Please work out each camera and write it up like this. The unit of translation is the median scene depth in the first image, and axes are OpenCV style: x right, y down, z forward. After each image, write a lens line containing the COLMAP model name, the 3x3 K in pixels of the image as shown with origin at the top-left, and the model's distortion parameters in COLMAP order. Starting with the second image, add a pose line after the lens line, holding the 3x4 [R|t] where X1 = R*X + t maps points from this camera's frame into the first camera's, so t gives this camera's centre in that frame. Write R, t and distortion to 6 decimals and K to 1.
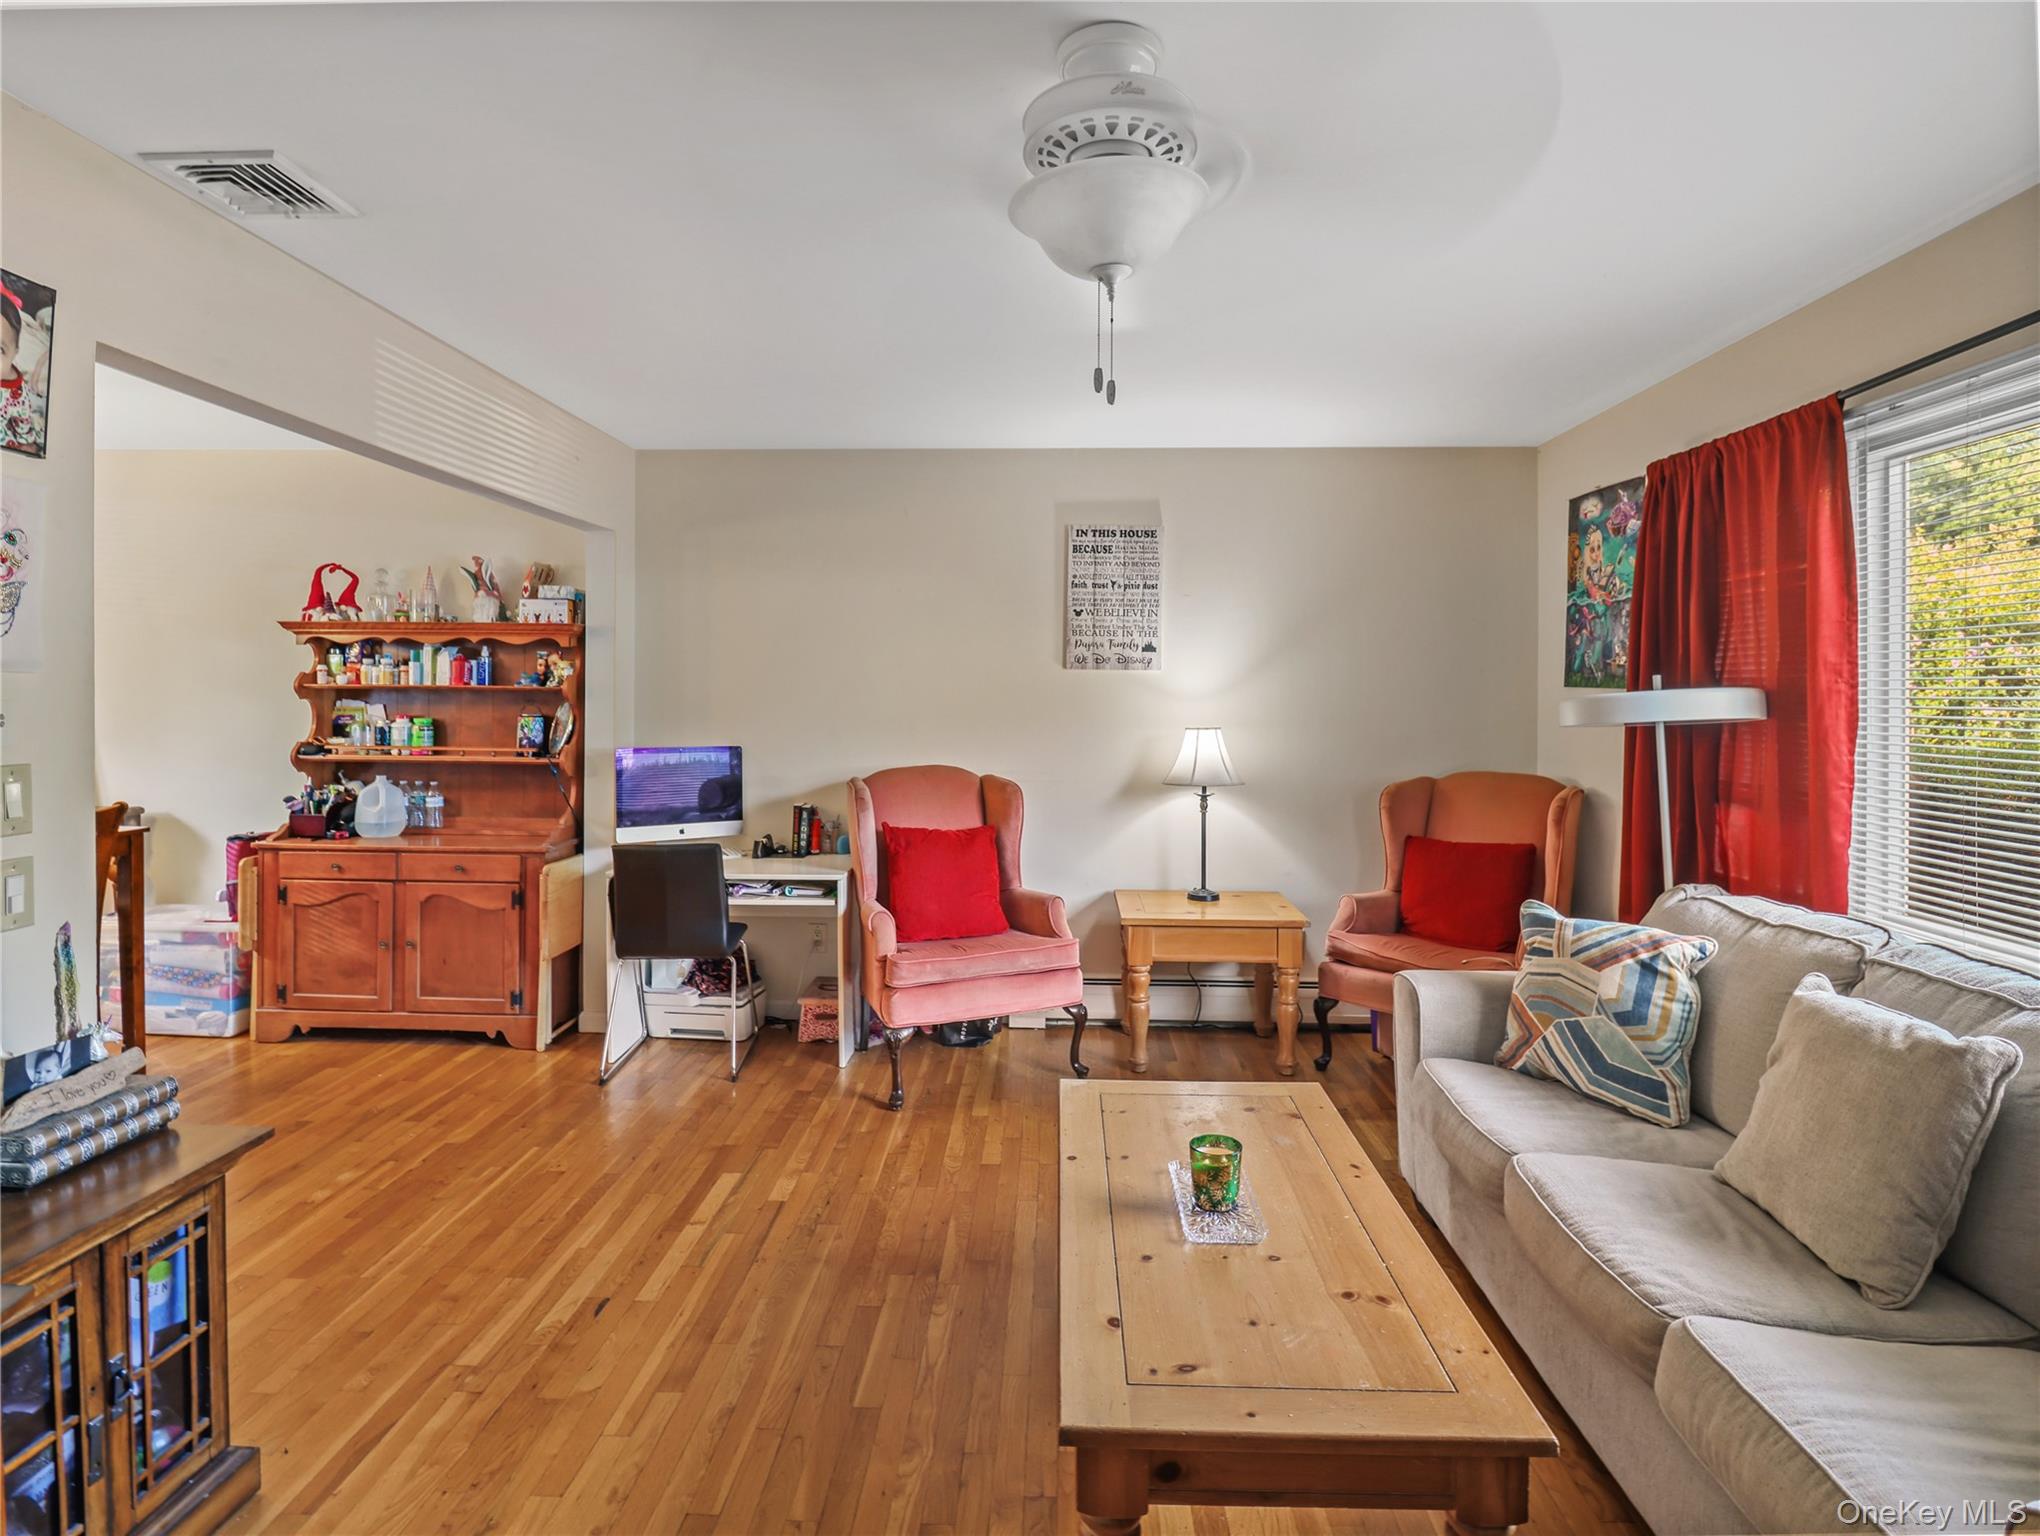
lens RADIAL K [[1090.3, 0, 1022.1], [0, 1090.3, 718.6], [0, 0, 1]] dist [-0.001734, -0.000192]
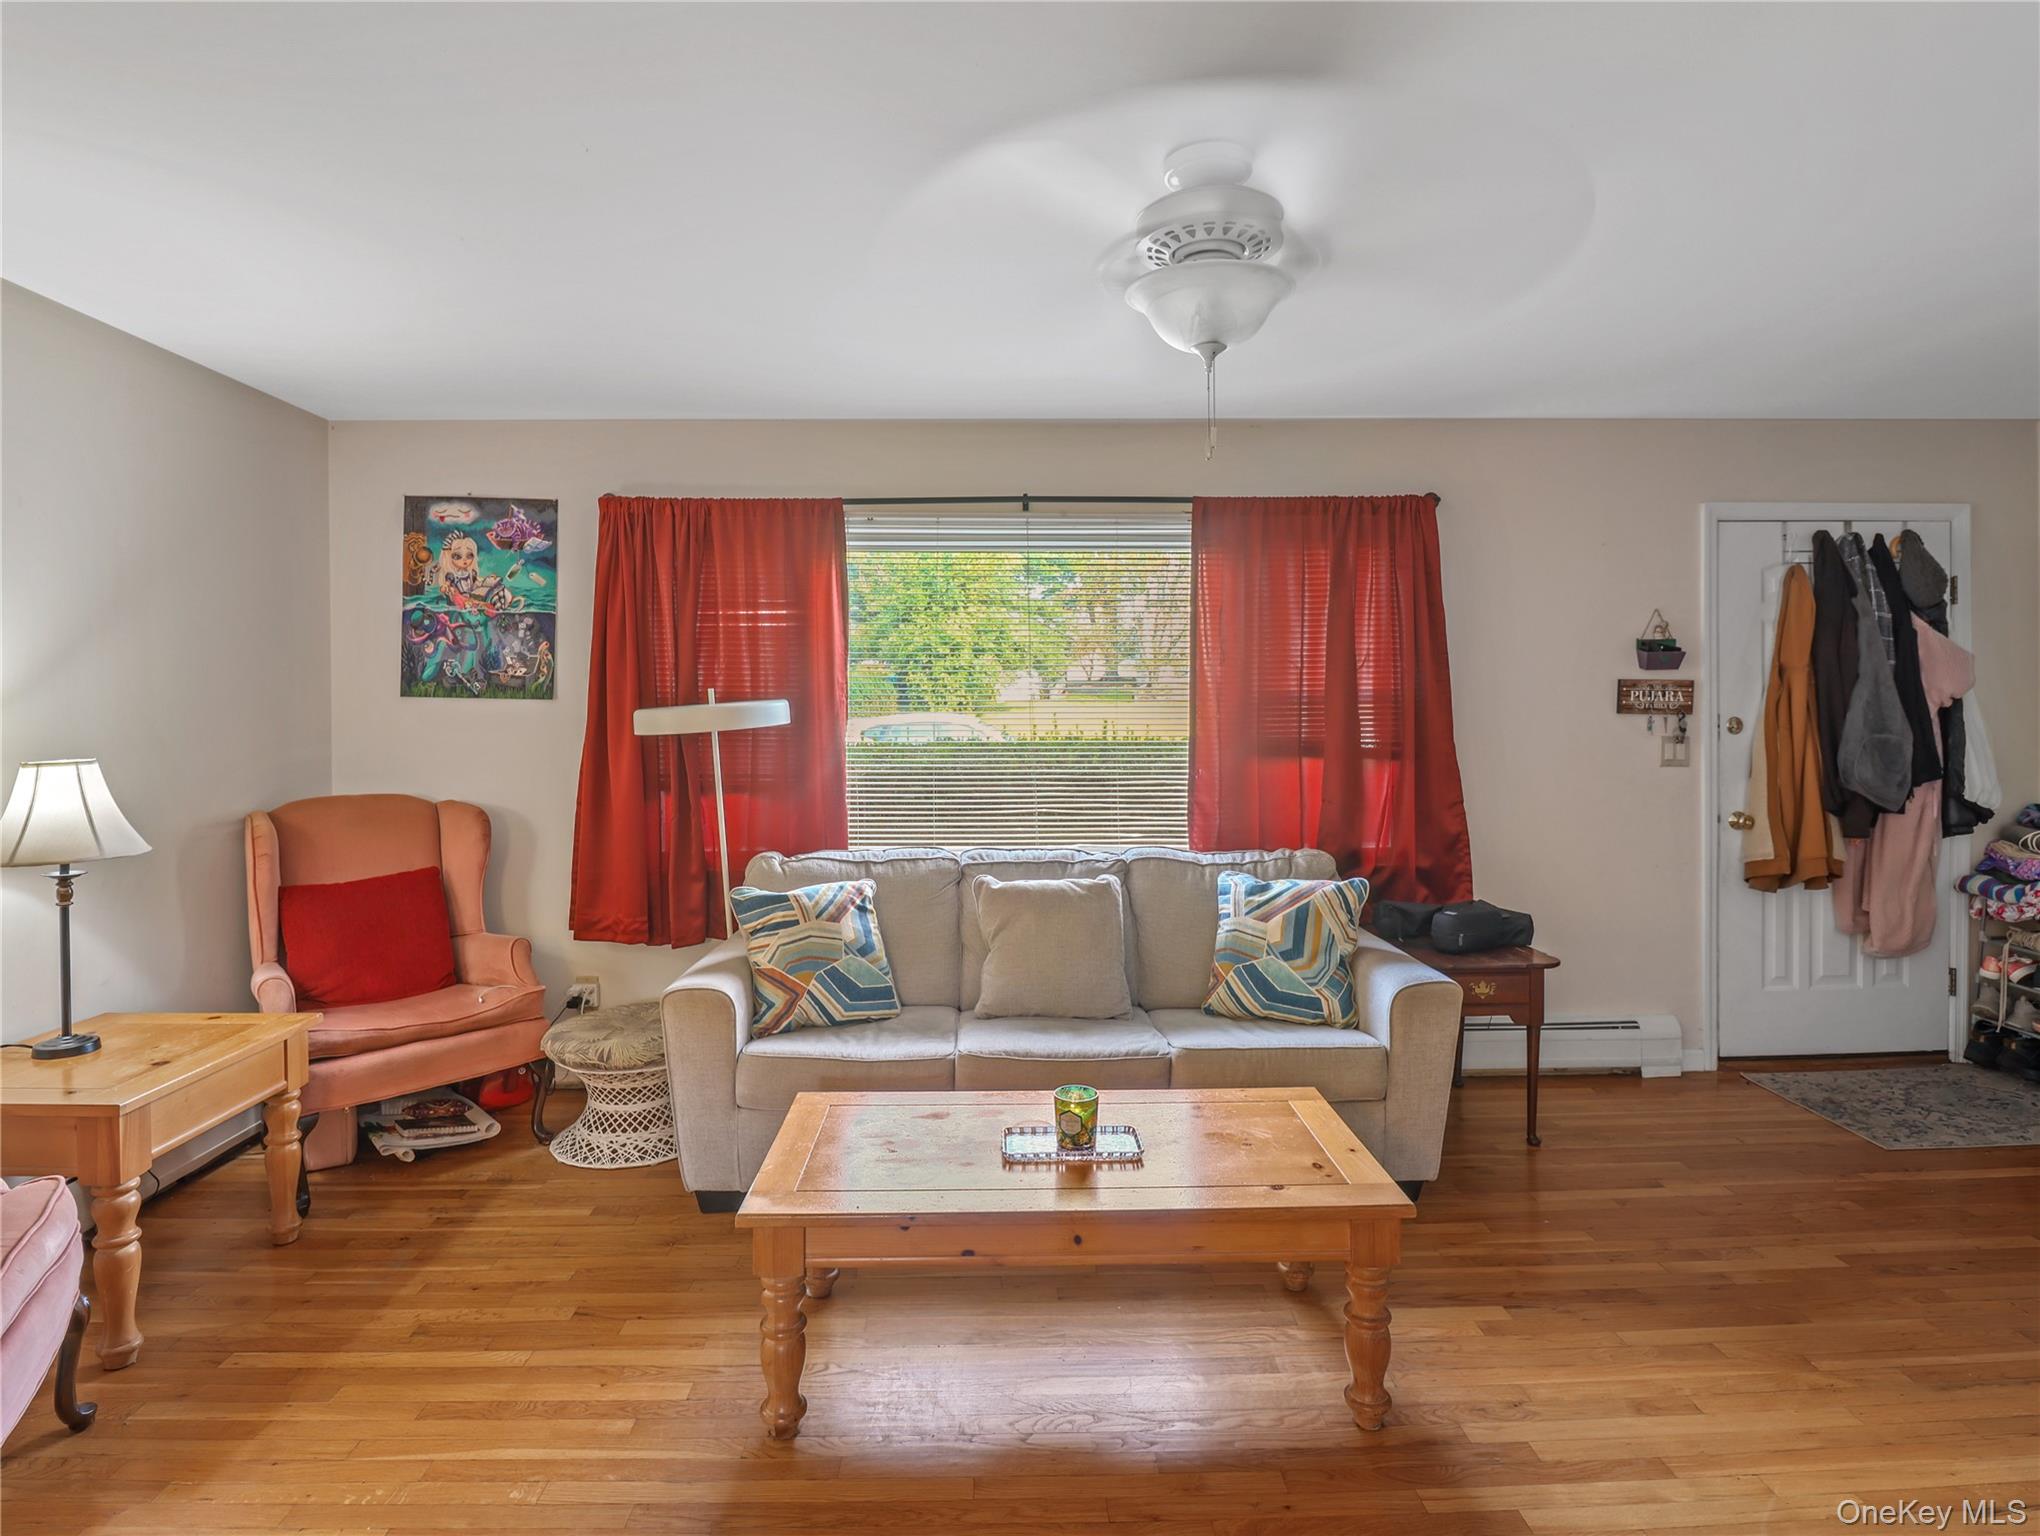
lens RADIAL K [[1090.3, 0, 1022.1], [0, 1090.3, 718.6], [0, 0, 1]] dist [-0.001734, -0.000192]
pose [[-0.061272, -0.012172, 0.998047, -0.491810], [0.023701, 0.999626, 0.013646, -0.011322], [-0.997840, 0.024491, -0.060960, 0.568857]]
